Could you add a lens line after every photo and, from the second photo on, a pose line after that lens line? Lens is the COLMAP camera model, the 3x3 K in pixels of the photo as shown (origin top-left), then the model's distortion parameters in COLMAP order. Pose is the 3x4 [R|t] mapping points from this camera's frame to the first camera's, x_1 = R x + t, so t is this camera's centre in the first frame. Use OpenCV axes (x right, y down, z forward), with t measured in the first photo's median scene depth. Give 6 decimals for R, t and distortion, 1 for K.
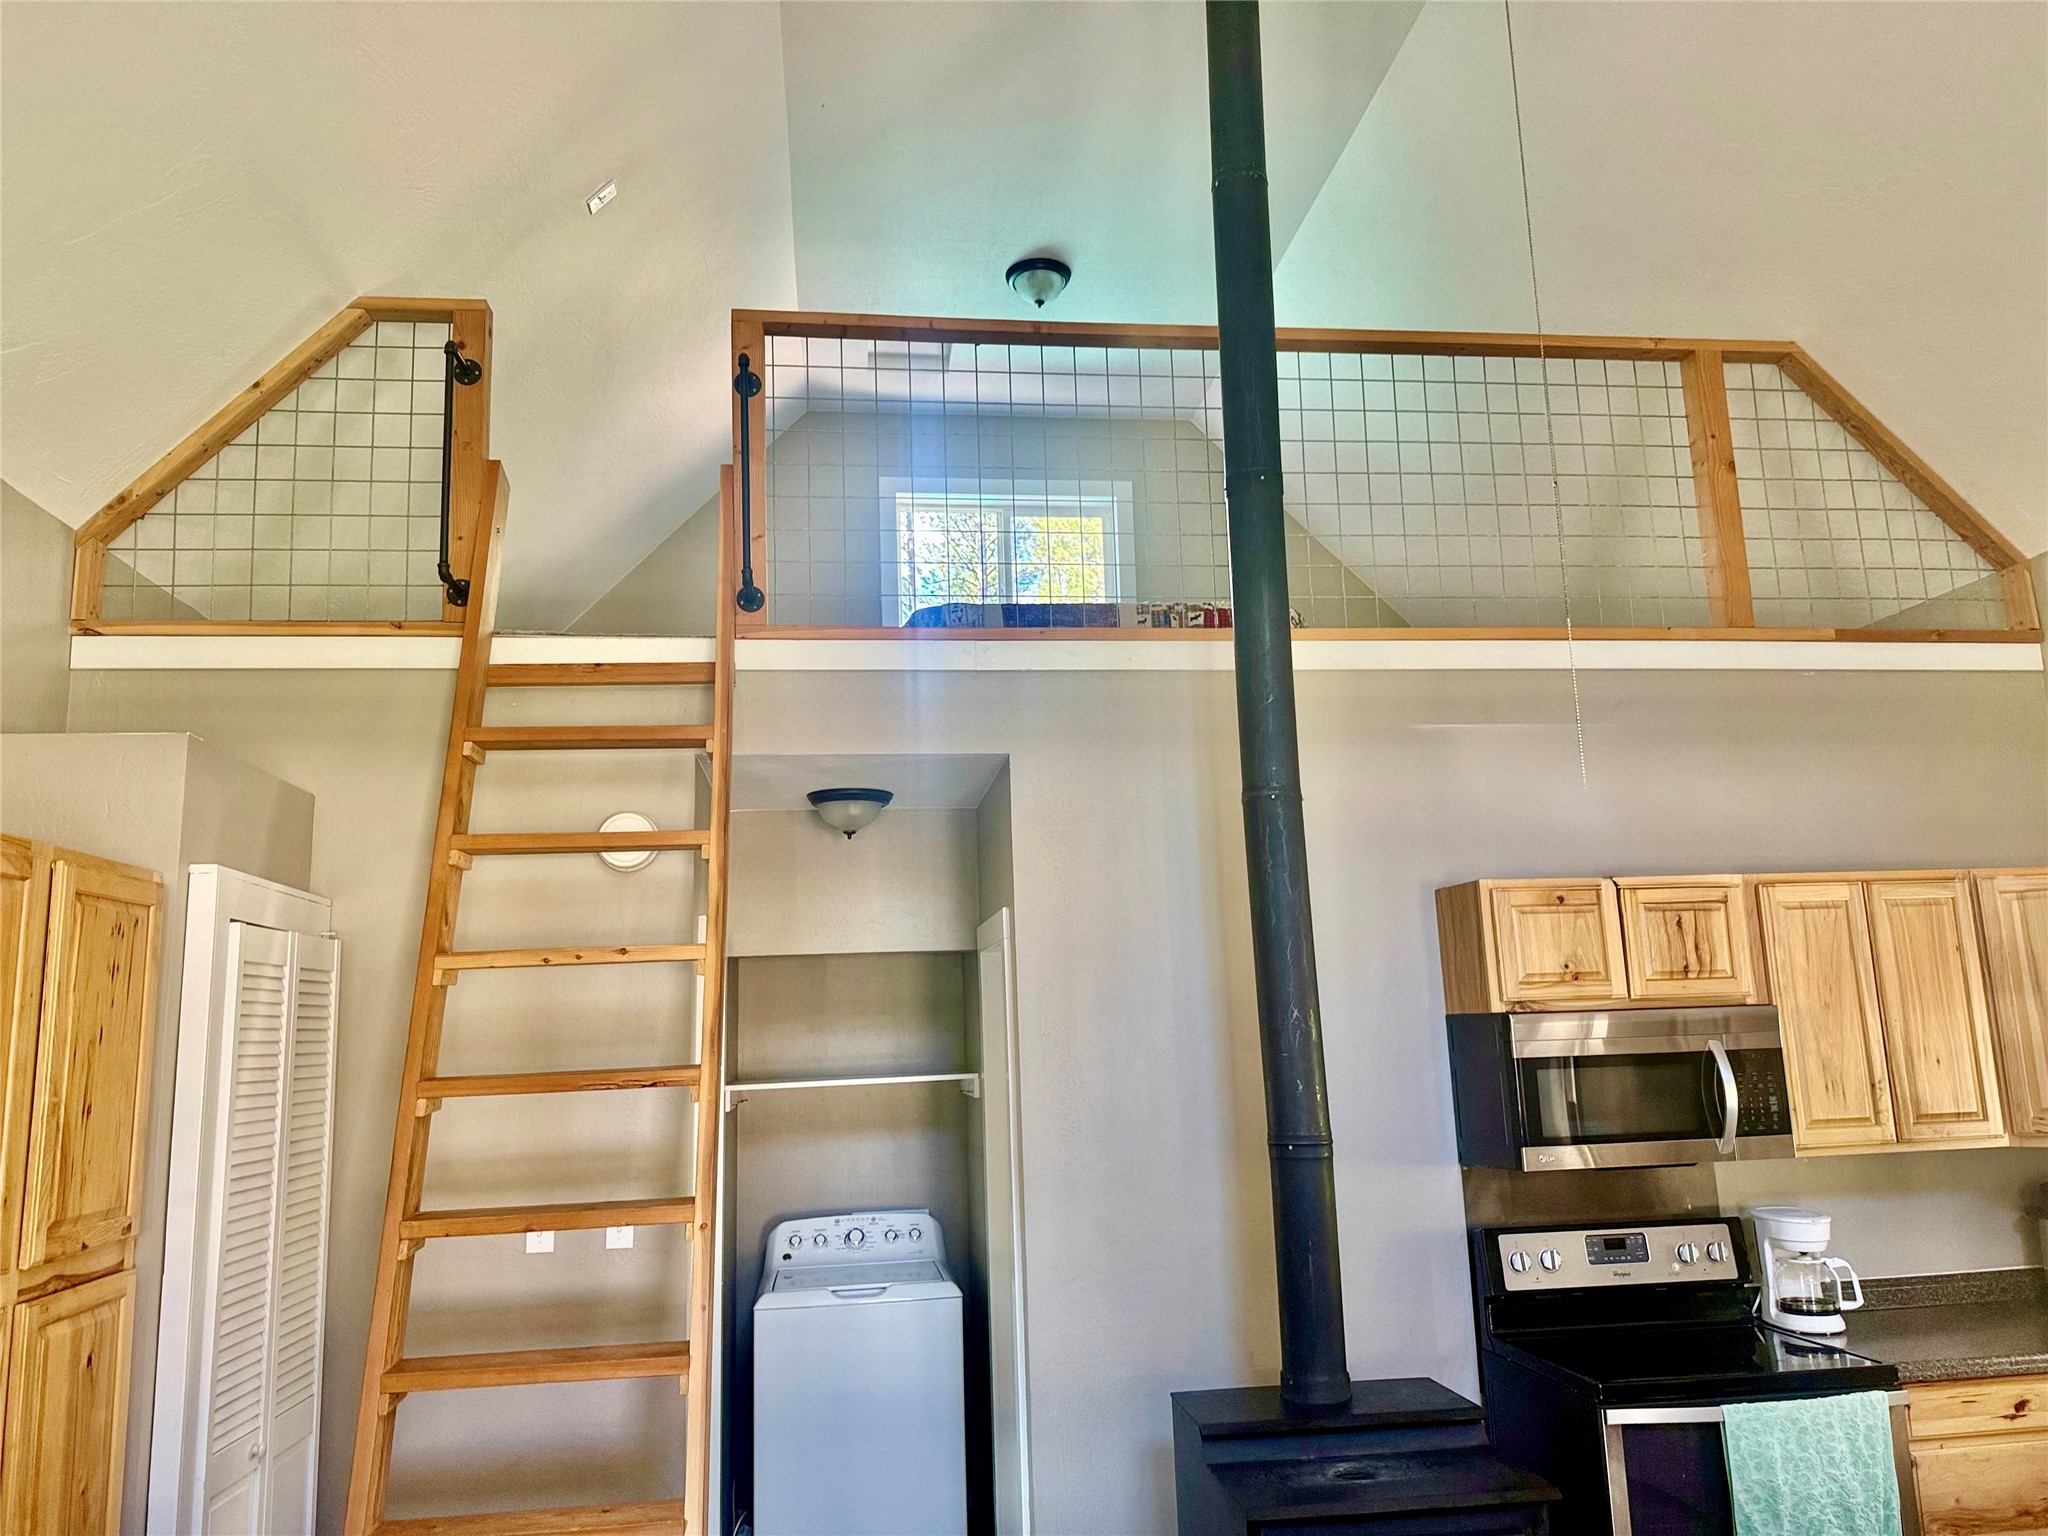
lens RADIAL K [[1435.6, 0, 1024.0], [0, 1435.6, 768.0], [0, 0, 1]] dist [-0.004618, -0.007984]
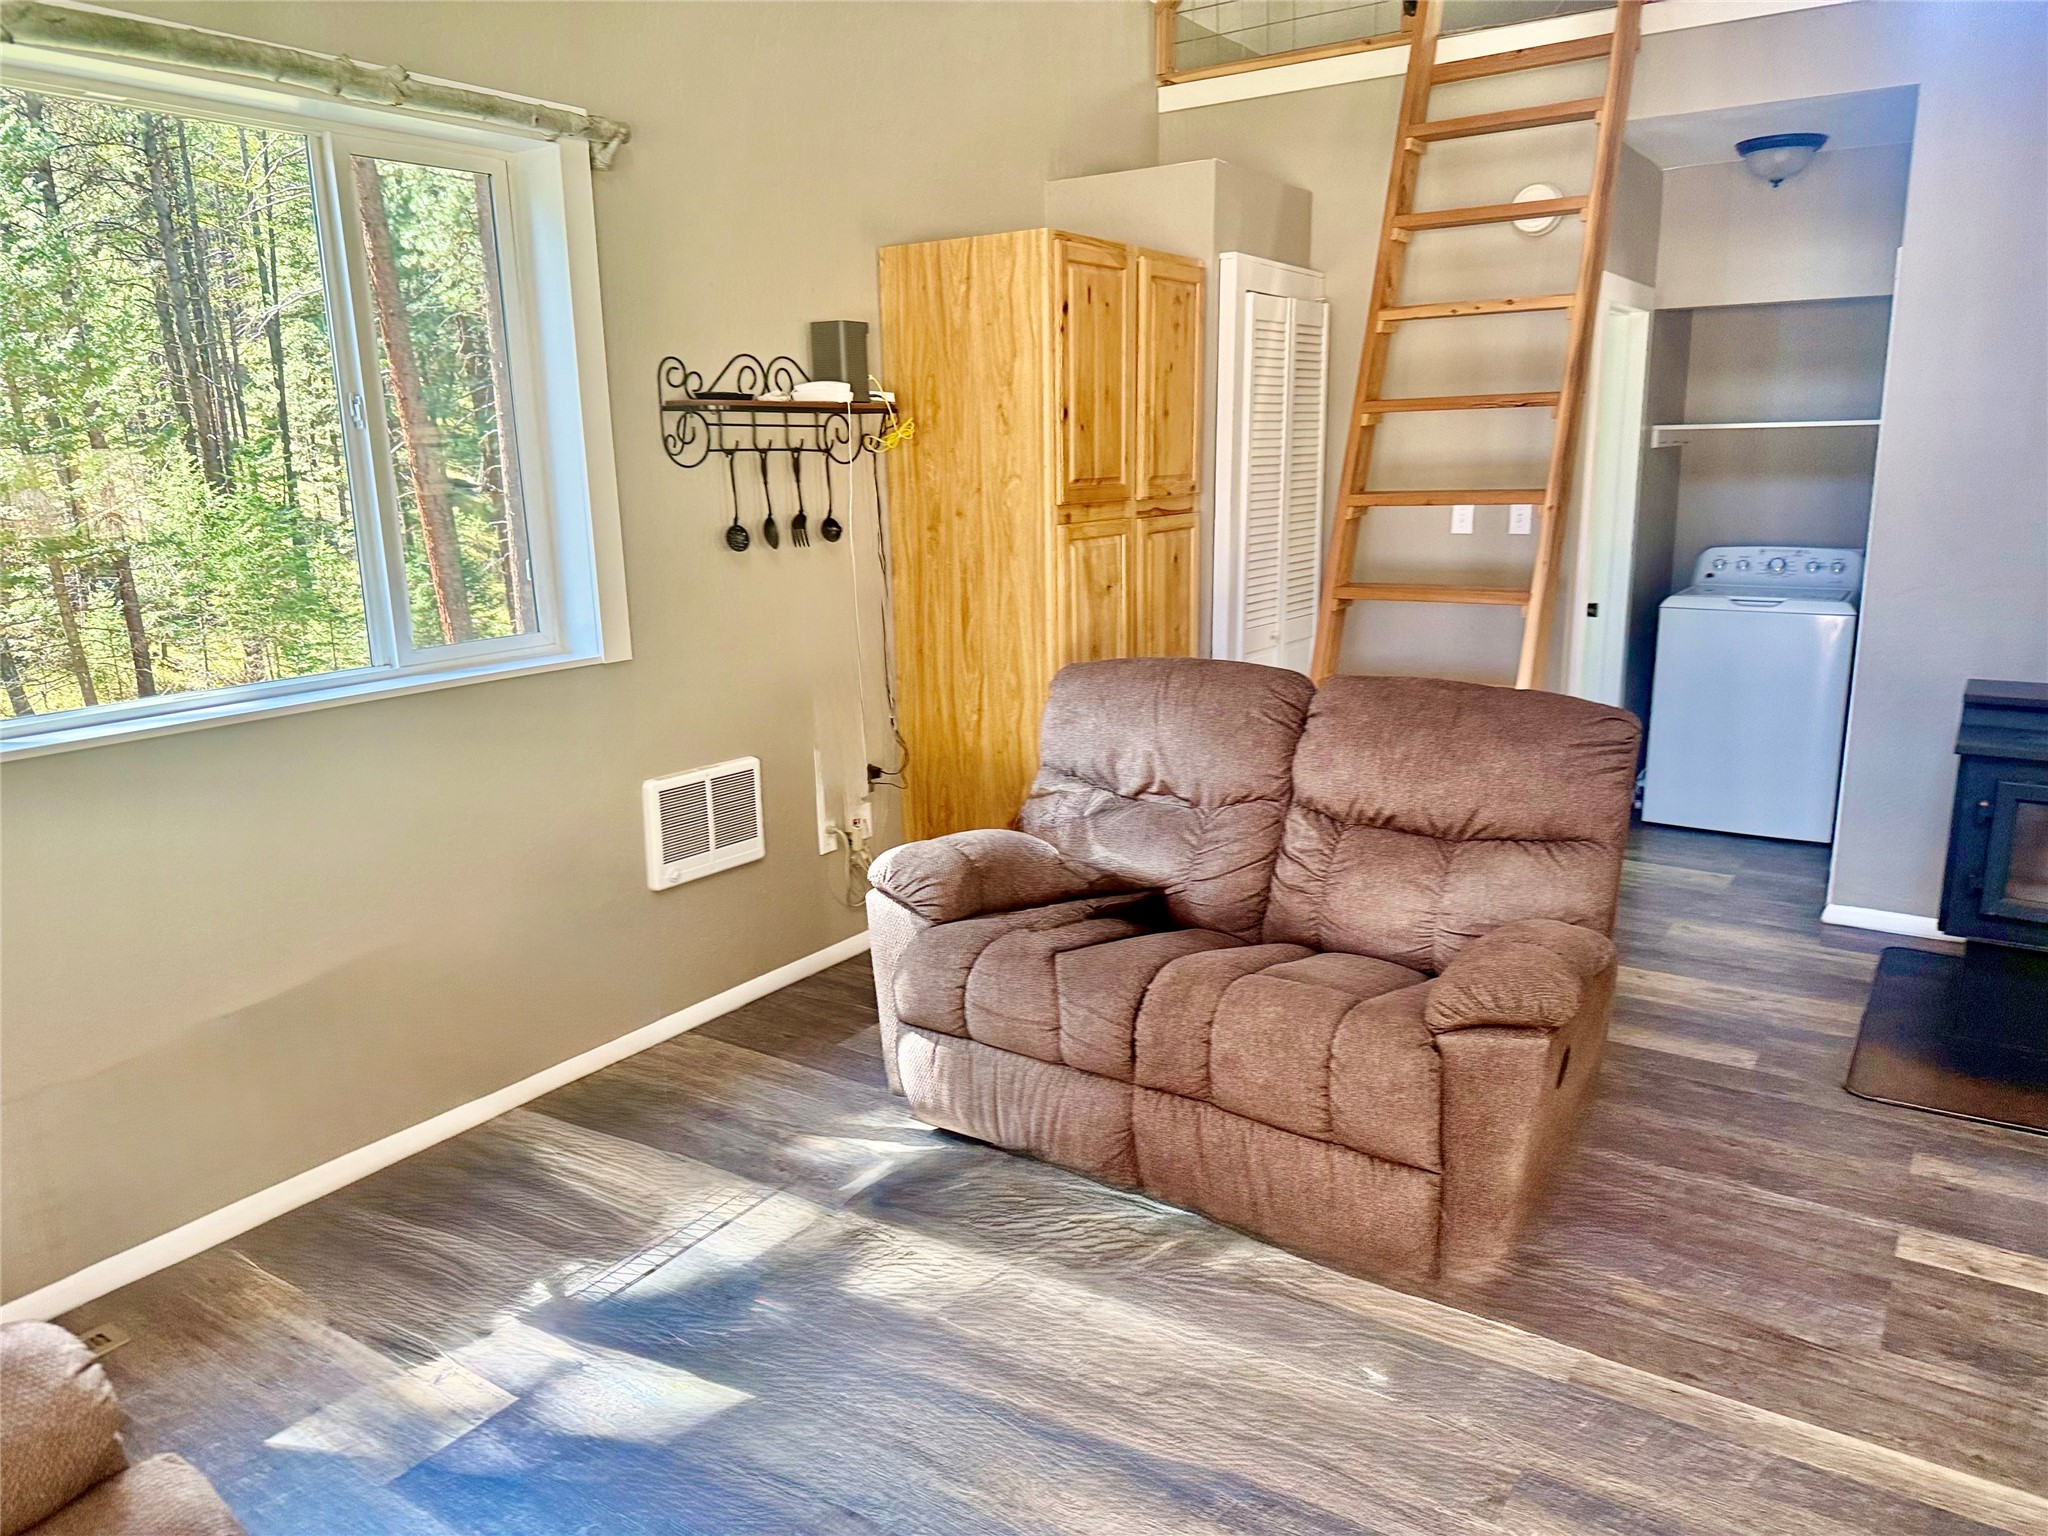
lens RADIAL K [[1435.6, 0, 1024.0], [0, 1435.6, 768.0], [0, 0, 1]] dist [-0.004618, -0.007984]
pose [[0.743885, 0.161290, -0.648553, 0.284218], [0.116266, 0.924409, 0.363249, -0.002939], [0.658117, -0.345620, 0.668901, -0.281157]]
